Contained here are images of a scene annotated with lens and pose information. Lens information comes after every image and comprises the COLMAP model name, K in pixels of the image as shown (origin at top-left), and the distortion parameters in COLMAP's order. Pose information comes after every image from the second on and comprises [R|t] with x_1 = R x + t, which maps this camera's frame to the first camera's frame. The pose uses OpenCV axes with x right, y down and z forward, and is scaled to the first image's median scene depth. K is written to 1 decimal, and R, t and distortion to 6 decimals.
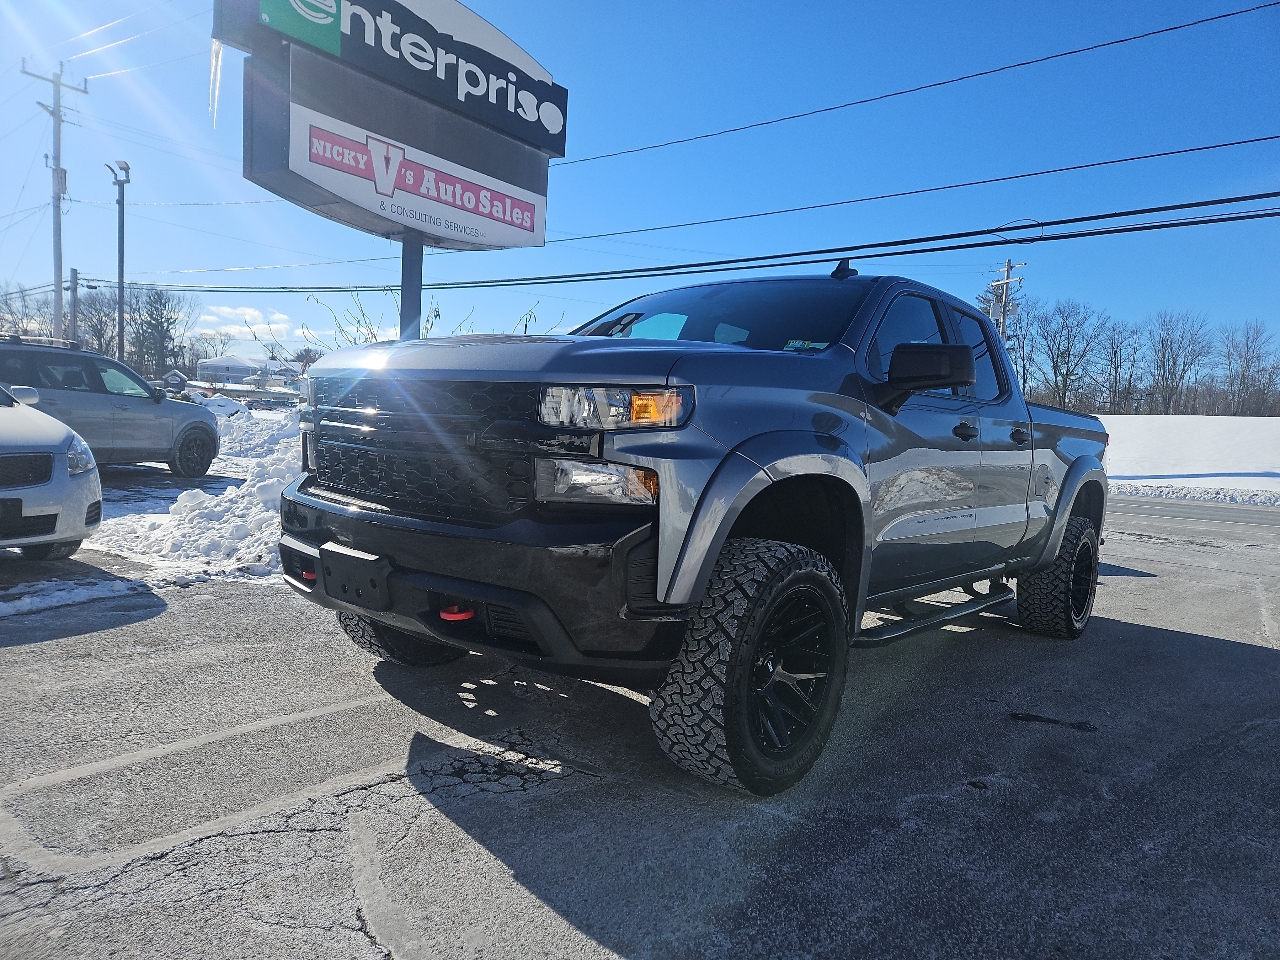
lens RADIAL K [[849.7, 0, 646.9], [0, 849.7, 481.5], [0, 0, 1]] dist [0.079288, -0.059036]
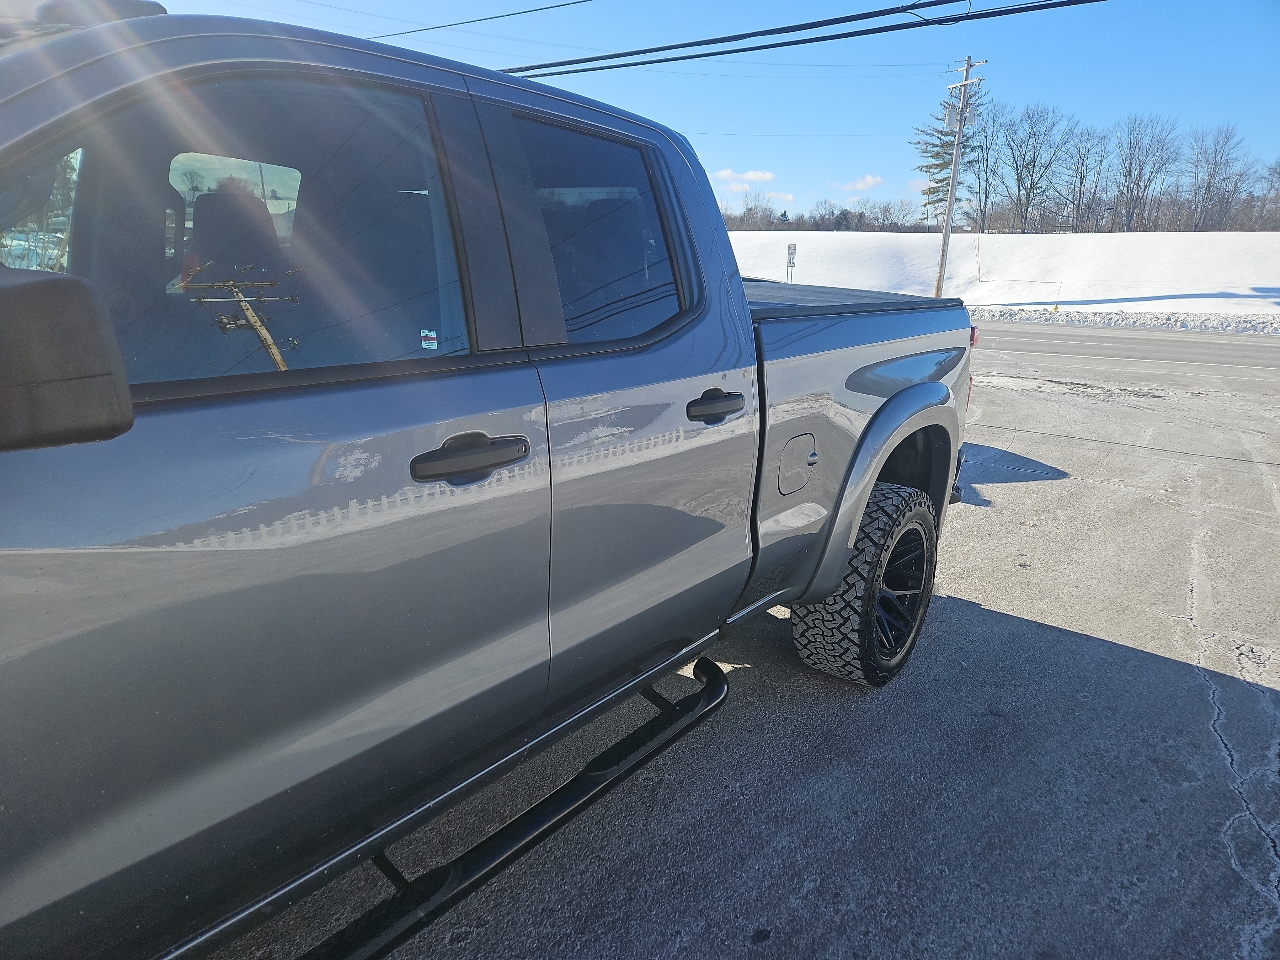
lens RADIAL K [[850.9, 0, 637.9], [0, 850.9, 474.7], [0, 0, 1]] dist [0.076171, -0.058456]
pose [[0.998910, -0.034281, 0.031685, 0.255482], [0.027777, 0.982010, 0.186772, -0.071136], [-0.037517, -0.185688, 0.981892, 0.362227]]
